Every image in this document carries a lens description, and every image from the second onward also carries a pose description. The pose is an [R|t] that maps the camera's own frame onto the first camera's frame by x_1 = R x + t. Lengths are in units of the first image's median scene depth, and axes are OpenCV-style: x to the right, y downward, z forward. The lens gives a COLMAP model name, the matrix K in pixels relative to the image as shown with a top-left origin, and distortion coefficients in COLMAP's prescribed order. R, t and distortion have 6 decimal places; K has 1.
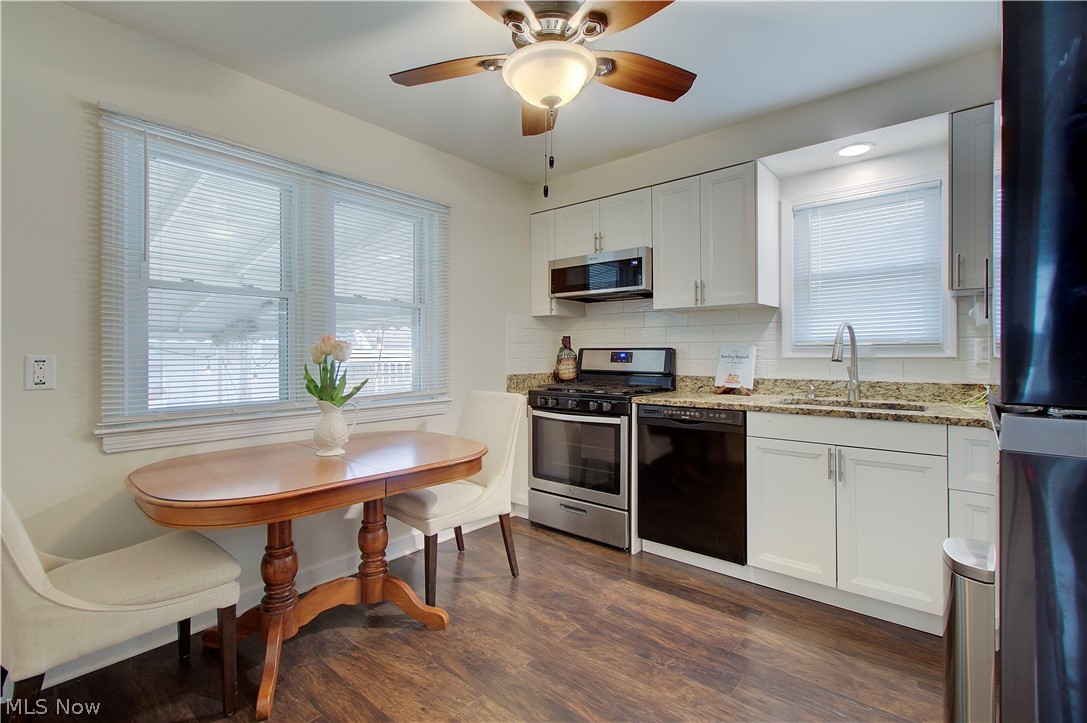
lens RADIAL K [[509.3, 0, 530.2], [0, 509.3, 354.2], [0, 0, 1]] dist [0.003047, 0.000378]
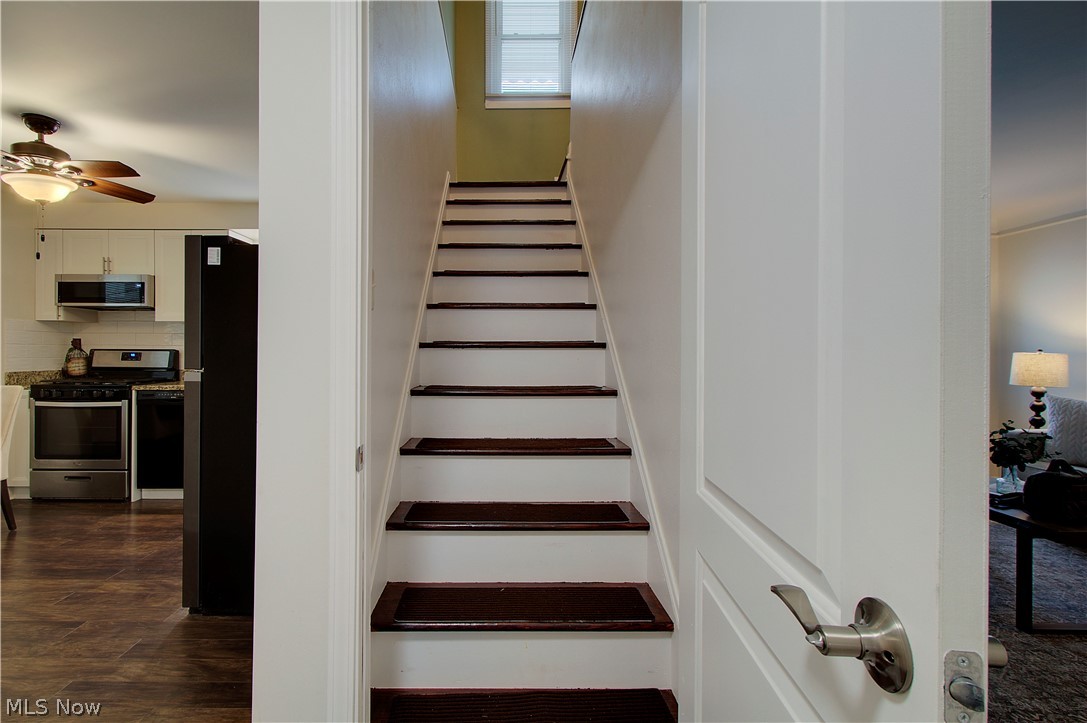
lens RADIAL K [[509.3, 0, 494.9], [0, 509.3, 352.8], [0, 0, 1]] dist [0.003047, 0.000378]
pose [[0.754152, 0.005297, 0.656679, 0.034001], [-0.004489, 0.999986, -0.002912, -0.004190], [-0.656685, -0.000752, 0.754165, -0.659013]]
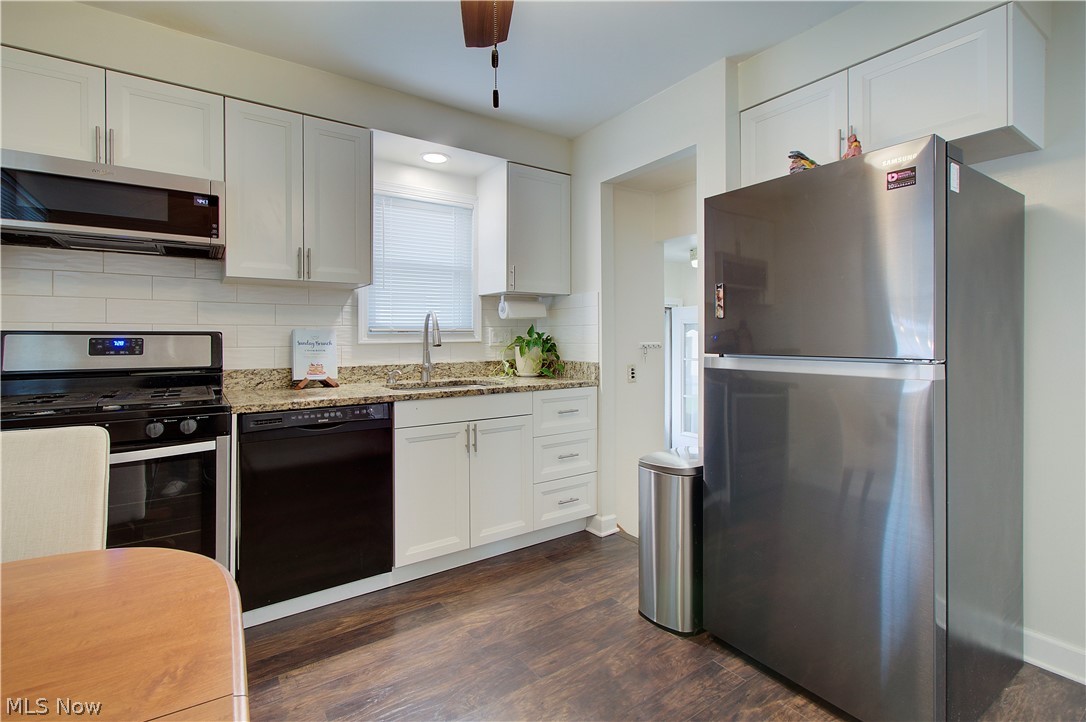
lens RADIAL K [[508.8, 0, 543.3], [0, 508.8, 336.9], [0, 0, 1]] dist [0.003047, 0.000378]
pose [[0.237796, 0.002562, 0.971312, -0.346448], [0.005333, 0.999978, -0.003943, -0.000474], [-0.971301, 0.006118, 0.237777, 0.442687]]
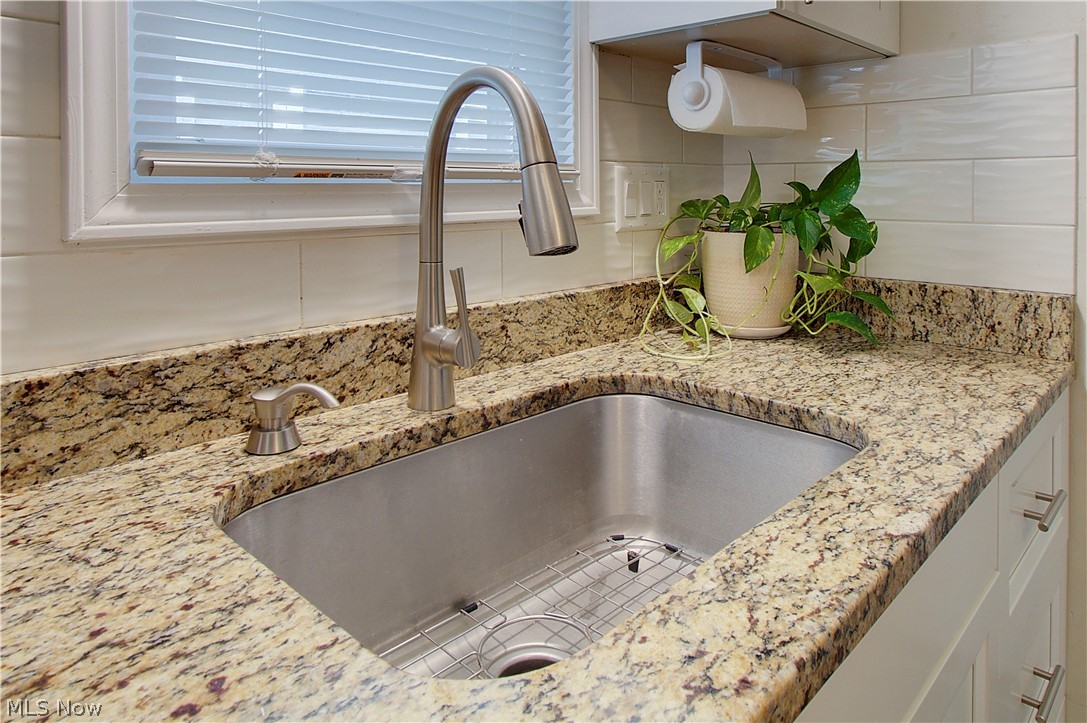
lens RADIAL K [[713.3, 0, 572.1], [0, 713.3, 191.1], [0, 0, 1]] dist [0.000005, 0.007474]
pose [[0.040045, 0.003024, 0.999193, 0.274441], [0.001855, 0.999993, -0.003101, -0.008328], [-0.999196, 0.001978, 0.040040, 0.835915]]
